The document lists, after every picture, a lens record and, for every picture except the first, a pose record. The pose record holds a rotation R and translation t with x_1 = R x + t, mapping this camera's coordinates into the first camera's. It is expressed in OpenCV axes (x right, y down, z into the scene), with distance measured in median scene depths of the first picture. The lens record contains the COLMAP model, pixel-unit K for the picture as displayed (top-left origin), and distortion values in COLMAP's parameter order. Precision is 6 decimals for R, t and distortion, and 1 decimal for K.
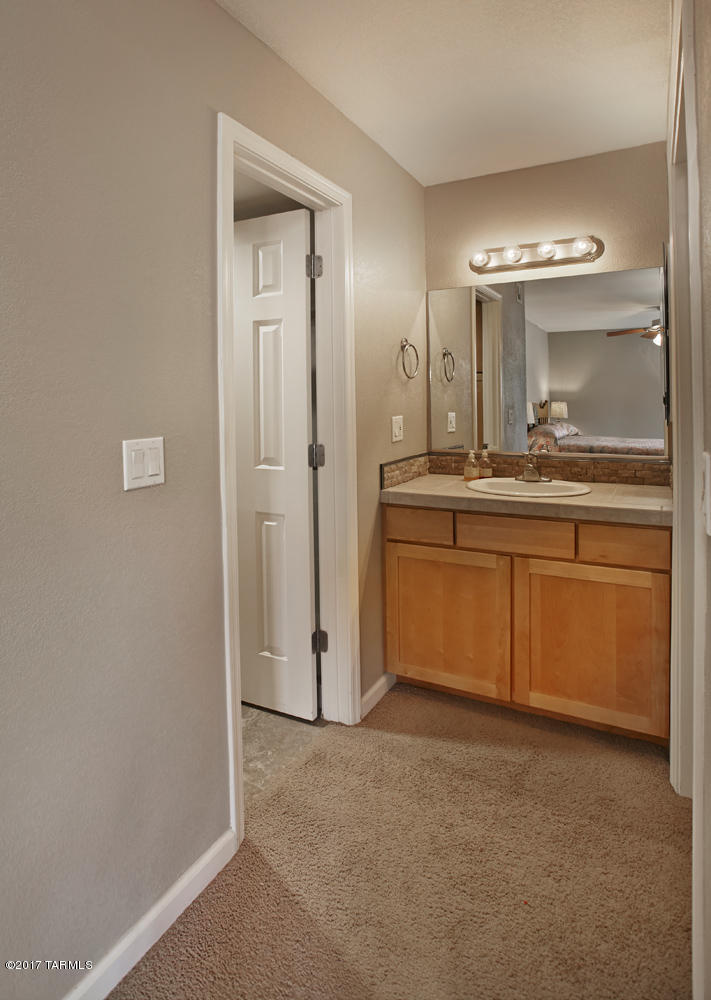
lens RADIAL K [[571.8, 0, 347.5], [0, 571.8, 404.7], [0, 0, 1]] dist [-0.000337, 0.000868]
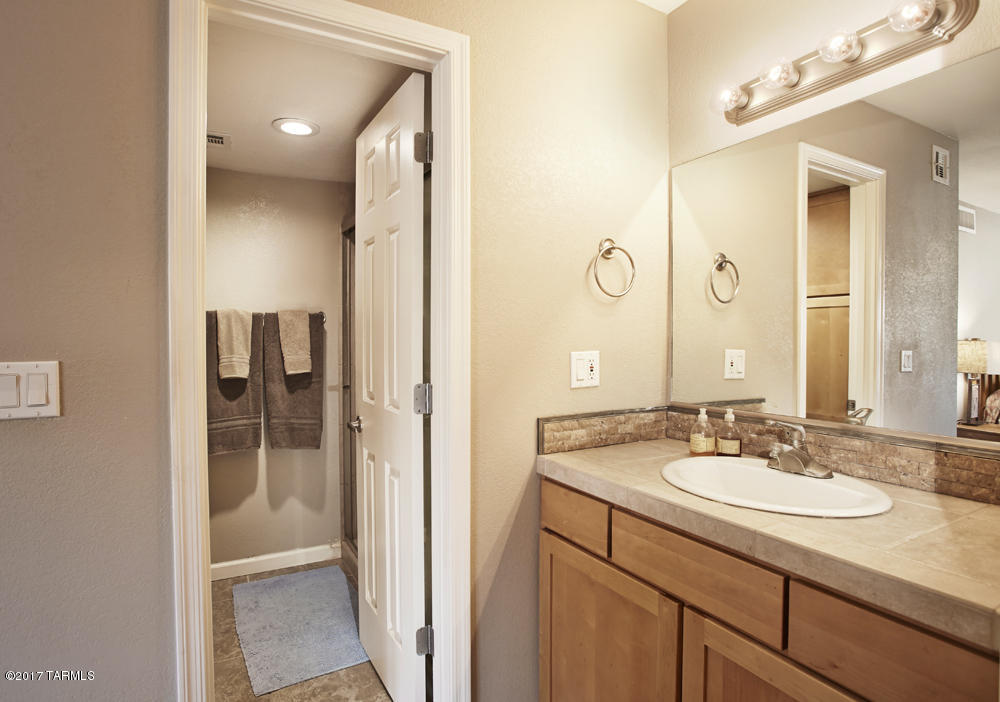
lens RADIAL K [[533.0, 0, 500.0], [0, 533.0, 351.0], [0, 0, 1]] dist [-0.001658, 0.000992]
pose [[0.842745, 0.020395, -0.537927, 0.370786], [-0.013303, 0.999766, 0.017064, 0.010791], [0.538149, -0.007224, 0.842819, 0.423016]]
